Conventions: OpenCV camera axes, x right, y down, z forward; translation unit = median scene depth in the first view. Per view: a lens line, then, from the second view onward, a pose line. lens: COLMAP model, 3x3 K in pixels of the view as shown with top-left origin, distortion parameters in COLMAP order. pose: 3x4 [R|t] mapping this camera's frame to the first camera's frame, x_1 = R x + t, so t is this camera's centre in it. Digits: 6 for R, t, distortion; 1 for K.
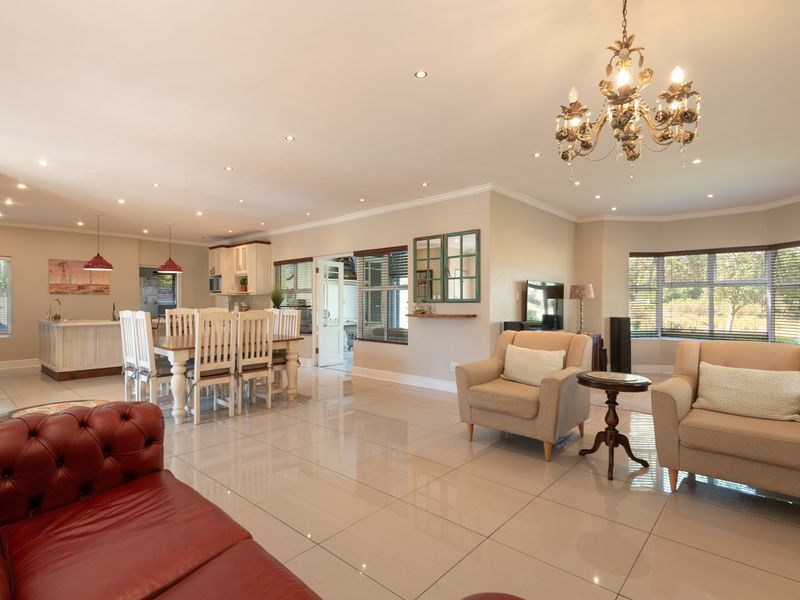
lens RADIAL K [[410.0, 0, 400.0], [0, 410.0, 300.0], [0, 0, 1]] dist [0.002691, -0.001130]
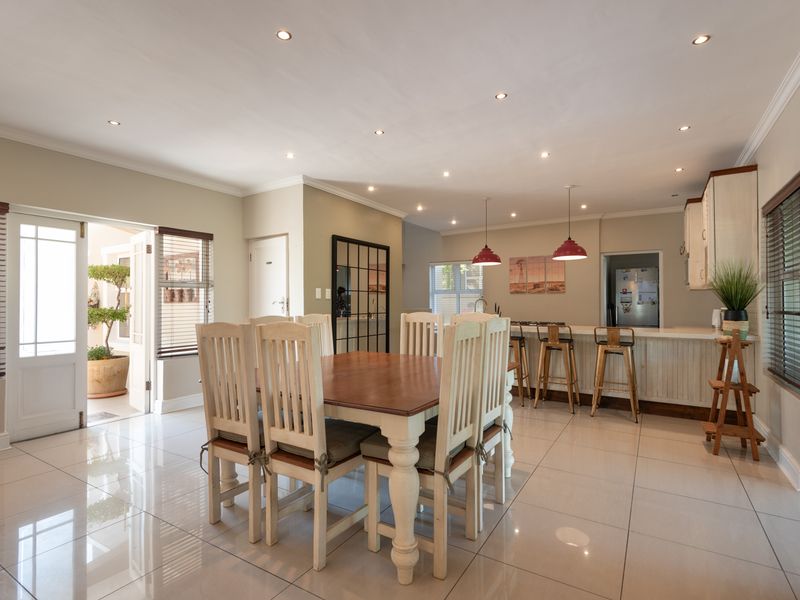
lens RADIAL K [[406.0, 0, 400.2], [0, 406.0, 296.6], [0, 0, 1]] dist [0.017588, -0.015986]
pose [[0.163583, -0.014803, -0.986418, 0.073475], [0.007927, 0.999875, -0.013691, 0.003991], [0.986498, -0.005580, 0.163680, 0.837992]]
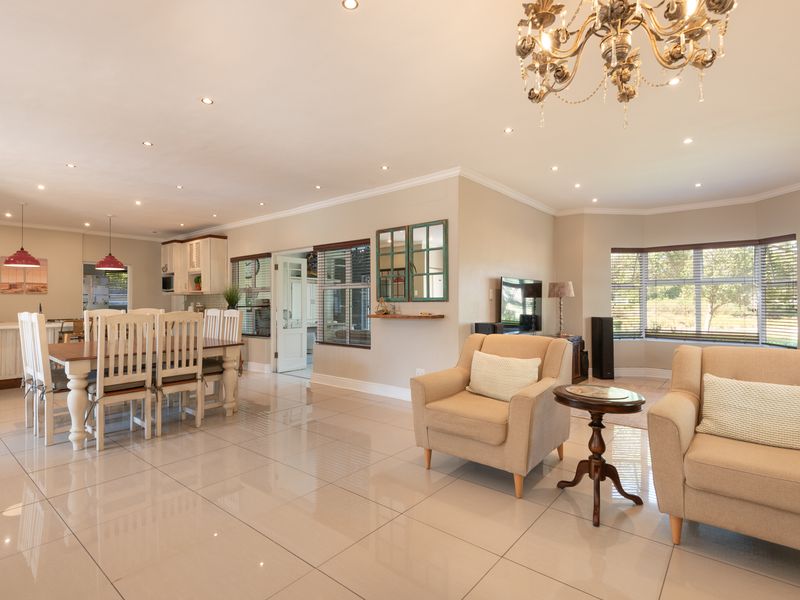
lens RADIAL K [[406.0, 0, 400.2], [0, 406.0, 296.6], [0, 0, 1]] dist [0.017588, -0.015986]
pose [[0.999297, -0.001887, 0.037445, 0.054933], [0.002212, 0.999960, -0.008628, 0.002512], [-0.037428, 0.008704, 0.999261, 0.115380]]
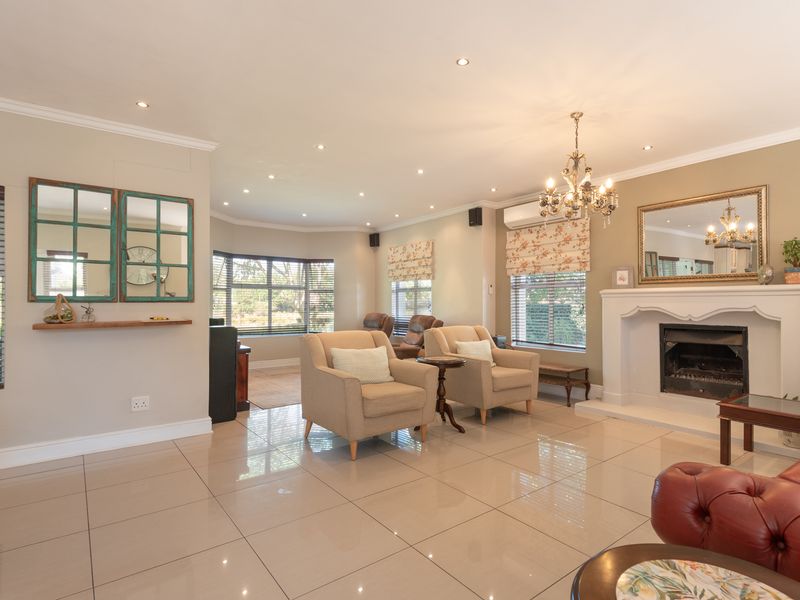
lens RADIAL K [[424.6, 0, 427.0], [0, 424.6, 297.9], [0, 0, 1]] dist [0.001217, -0.000001]
pose [[0.155538, 0.010503, 0.987774, -0.433928], [-0.003564, 0.999943, -0.010071, 0.004373], [-0.987824, -0.001954, 0.155566, 0.447091]]
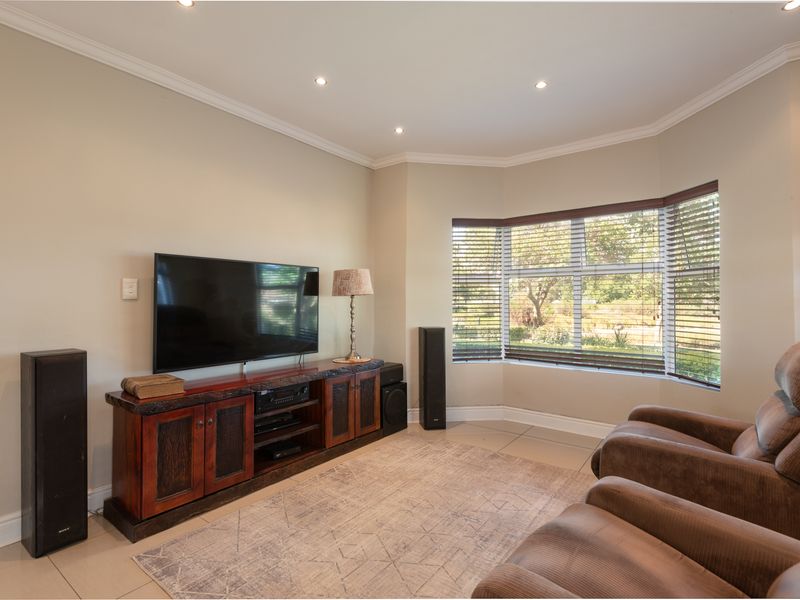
lens RADIAL K [[406.0, 0, 400.2], [0, 406.0, 296.6], [0, 0, 1]] dist [0.017588, -0.015986]
pose [[0.995561, -0.000926, 0.094110, 0.544955], [0.001800, 0.999956, -0.009203, 0.004200], [-0.094097, 0.009332, 0.995519, 0.537182]]
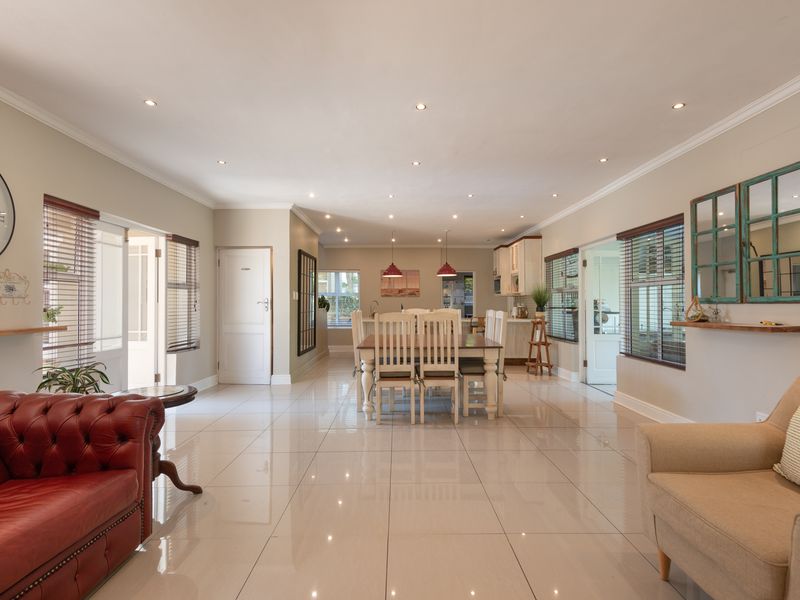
lens RADIAL K [[406.0, 0, 400.2], [0, 406.0, 296.6], [0, 0, 1]] dist [0.017588, -0.015986]
pose [[0.664980, -0.012117, -0.746763, 0.210461], [0.003756, 0.999910, -0.012880, 0.002346], [0.746852, 0.005760, 0.664966, 0.271110]]
